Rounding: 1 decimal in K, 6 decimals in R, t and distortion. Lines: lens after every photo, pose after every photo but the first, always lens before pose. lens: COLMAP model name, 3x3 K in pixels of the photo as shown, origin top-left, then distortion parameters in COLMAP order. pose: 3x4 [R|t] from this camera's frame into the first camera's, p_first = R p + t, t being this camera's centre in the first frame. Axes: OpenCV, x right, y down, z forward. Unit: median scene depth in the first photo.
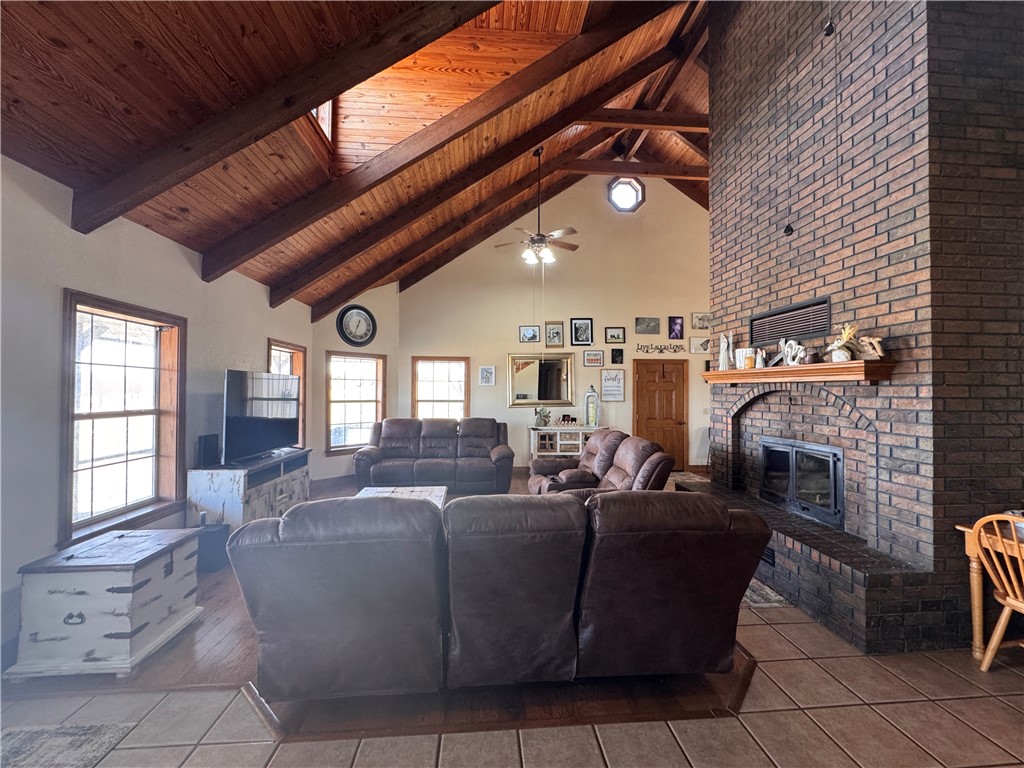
lens RADIAL K [[408.2, 0, 513.6], [0, 408.2, 382.1], [0, 0, 1]] dist [-0.002008, -0.000565]
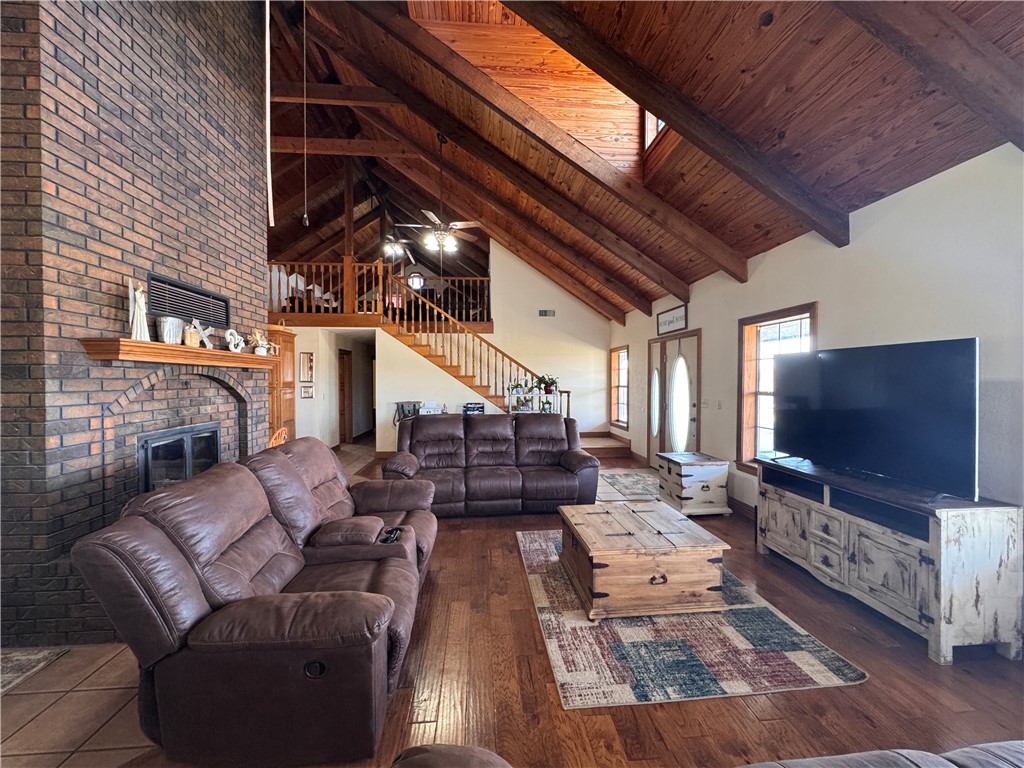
lens RADIAL K [[408.2, 0, 514.0], [0, 408.2, 382.9], [0, 0, 1]] dist [-0.002008, -0.000565]
pose [[-0.999985, -0.002350, -0.004998, -0.040660], [-0.002284, 0.999910, -0.013227, 0.028007], [0.005028, -0.013216, -0.999900, 1.050802]]
